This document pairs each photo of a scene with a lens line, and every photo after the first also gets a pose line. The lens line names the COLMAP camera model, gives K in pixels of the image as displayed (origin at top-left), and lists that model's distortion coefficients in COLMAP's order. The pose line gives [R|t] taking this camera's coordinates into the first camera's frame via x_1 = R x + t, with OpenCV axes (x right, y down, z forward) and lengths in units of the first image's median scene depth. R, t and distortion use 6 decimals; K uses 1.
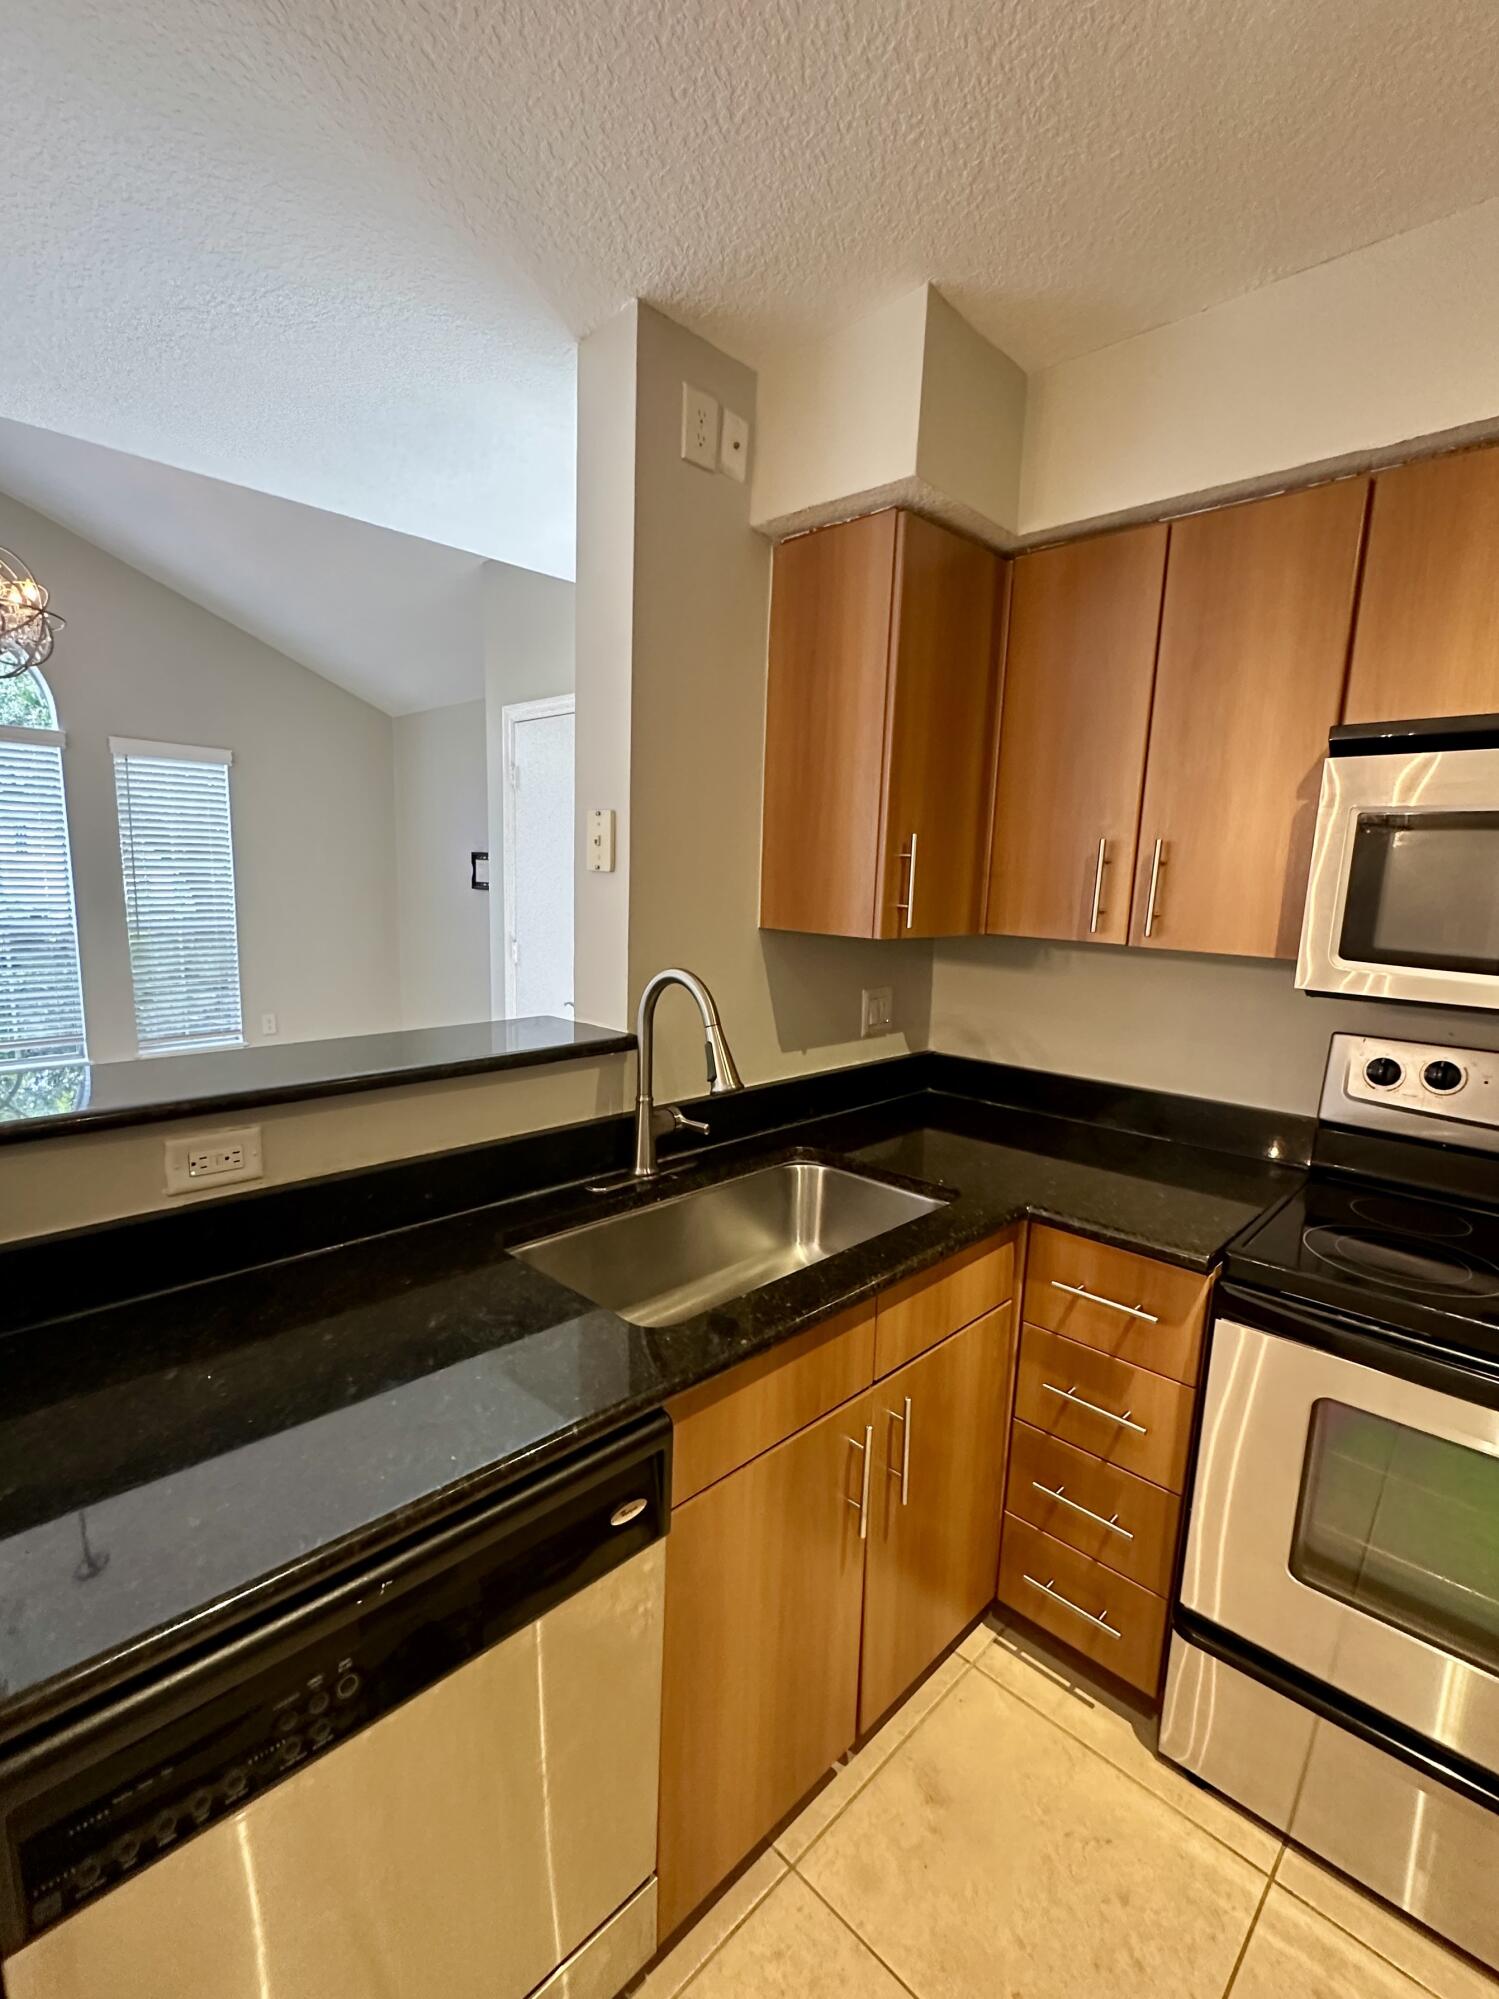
lens RADIAL K [[891.2, 0, 738.4], [0, 891.2, 1015.7], [0, 0, 1]] dist [-0.003262, 0.000110]
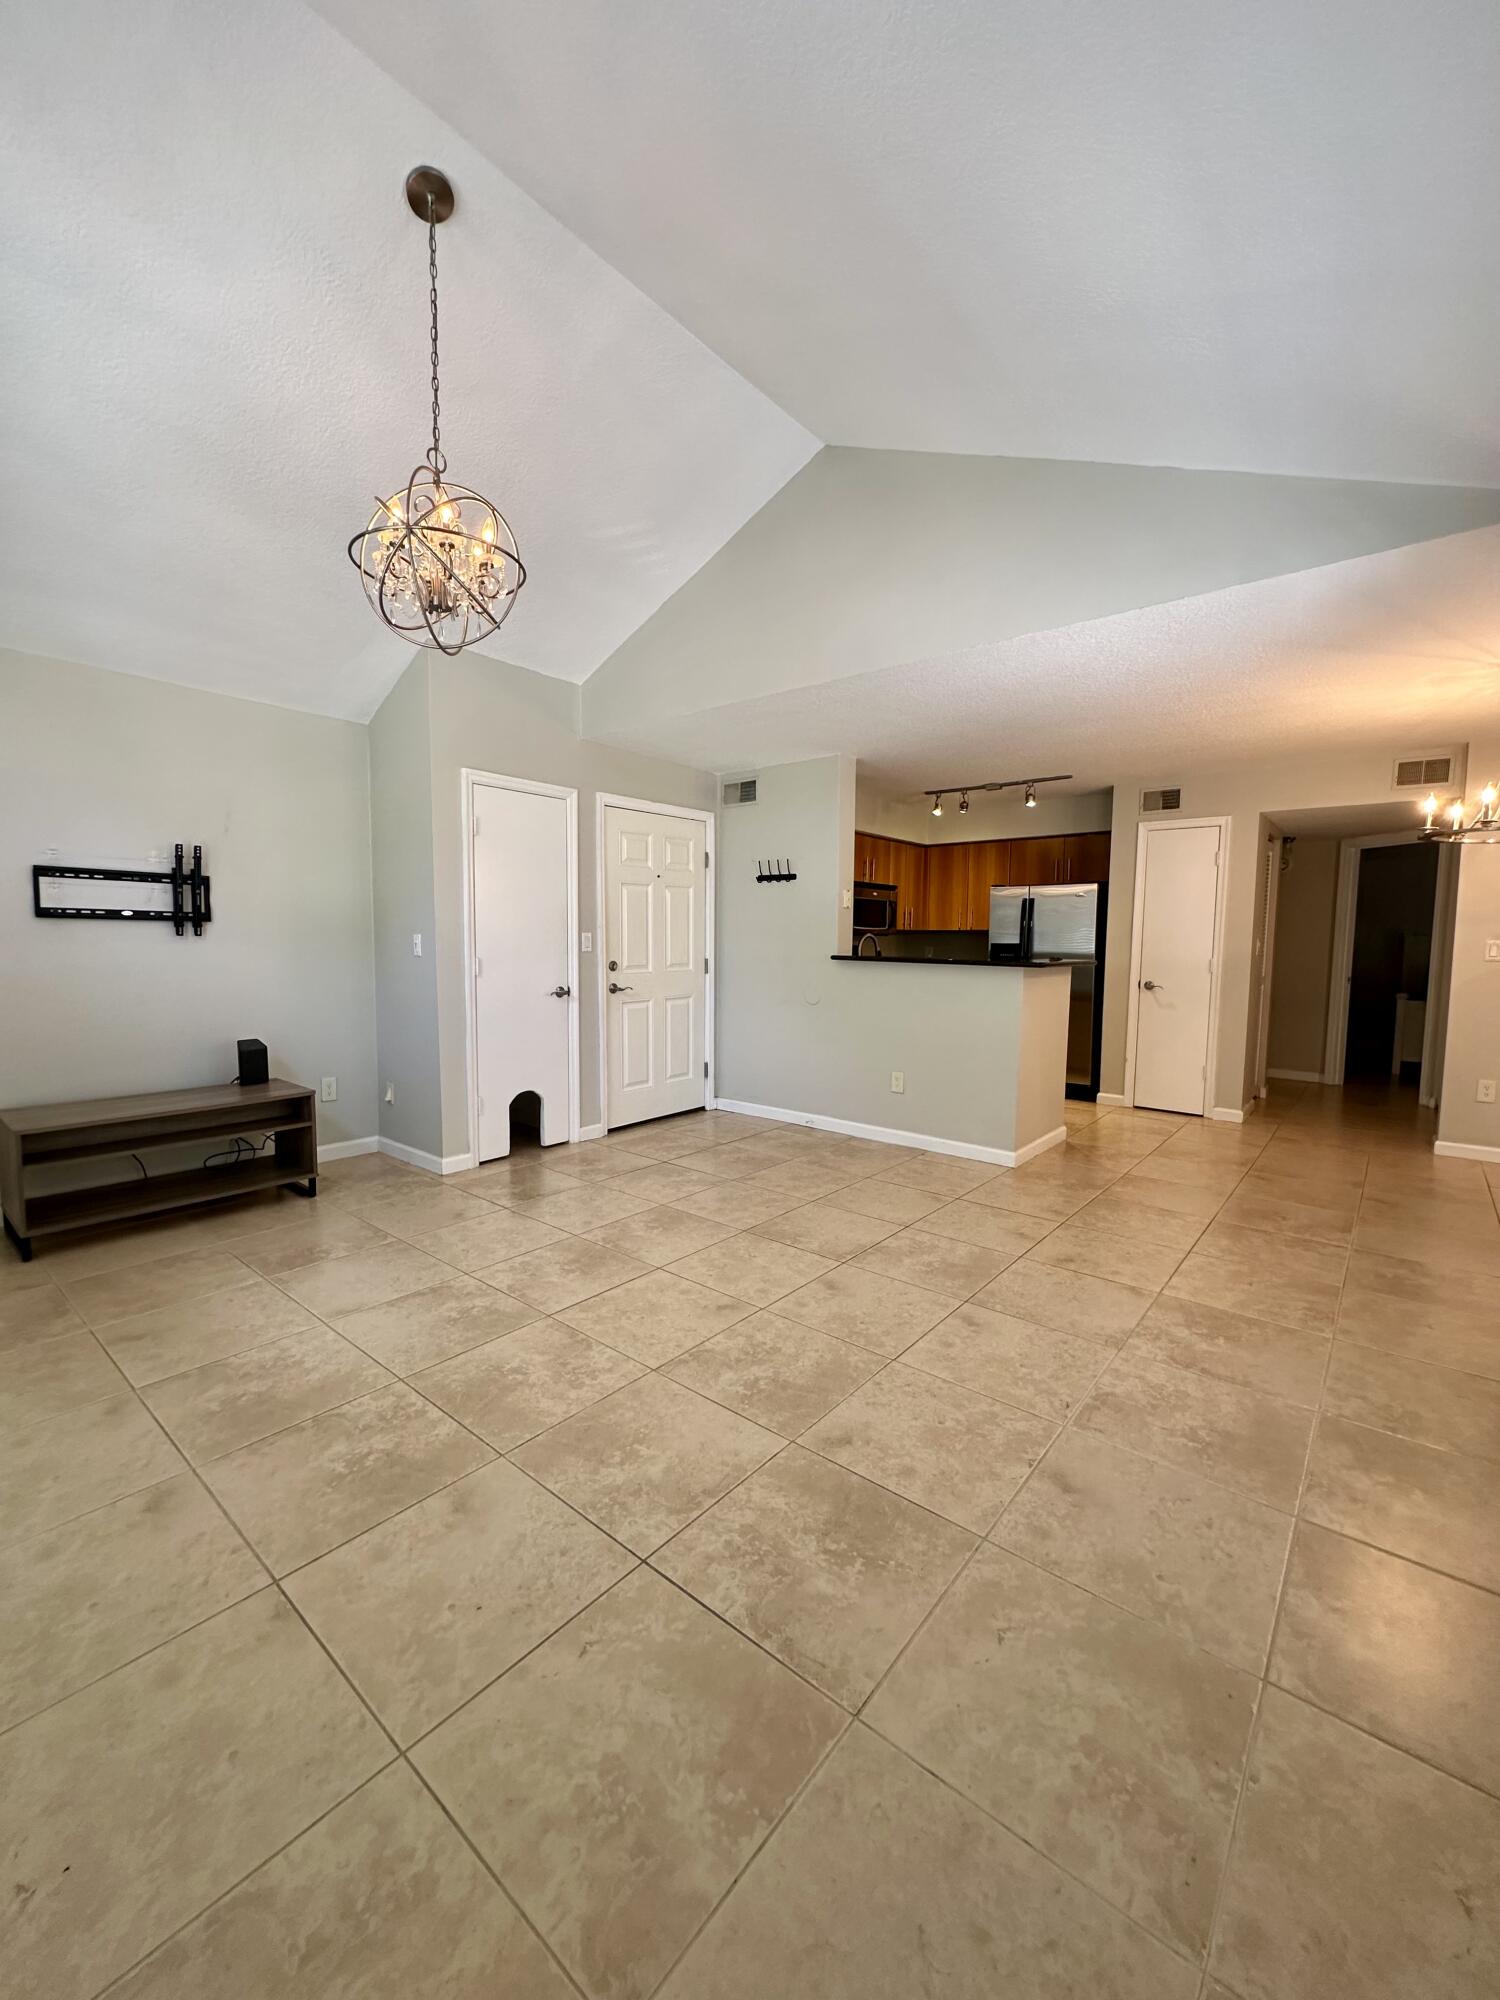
lens RADIAL K [[795.4, 0, 749.9], [0, 795.4, 1001.2], [0, 0, 1]] dist [-0.005243, 0.000694]
pose [[-0.099536, -0.115710, 0.988283, -3.413647], [0.144232, 0.981048, 0.129389, -0.278331], [-0.984525, 0.155421, -0.080960, 1.804314]]
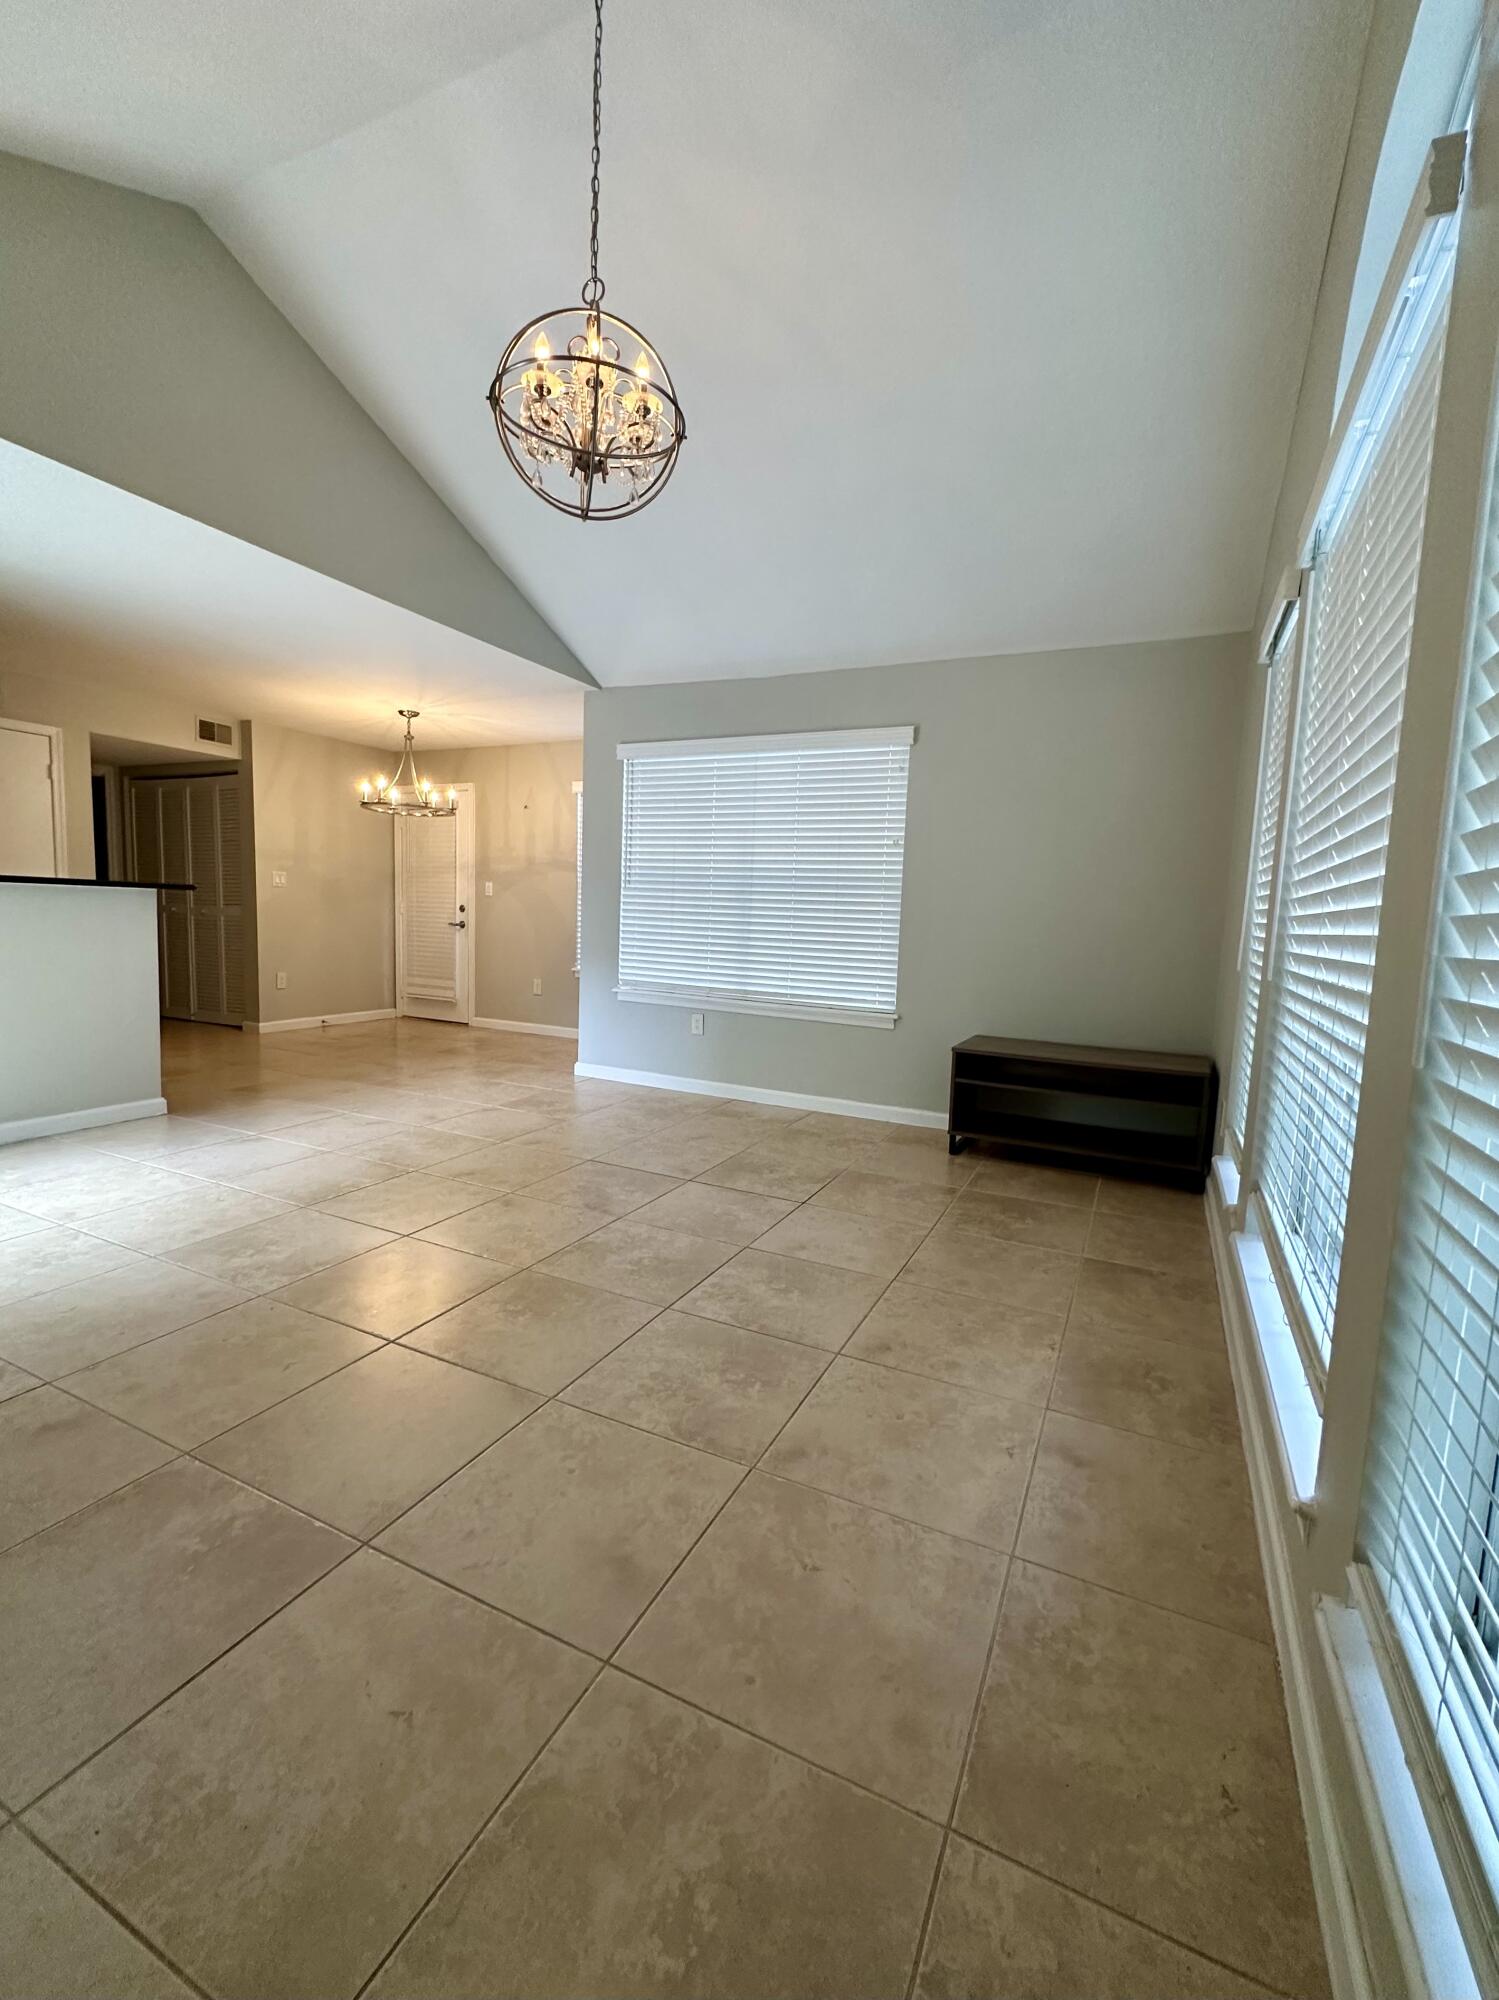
lens RADIAL K [[848.5, 0, 744.5], [0, 848.5, 1001.9], [0, 0, 1]] dist [-0.001306, 0.000081]
pose [[-0.940234, -0.031830, -0.339039, -1.597723], [-0.120612, 0.962208, 0.244149, -0.426363], [0.318455, 0.270449, -0.908539, 3.700724]]
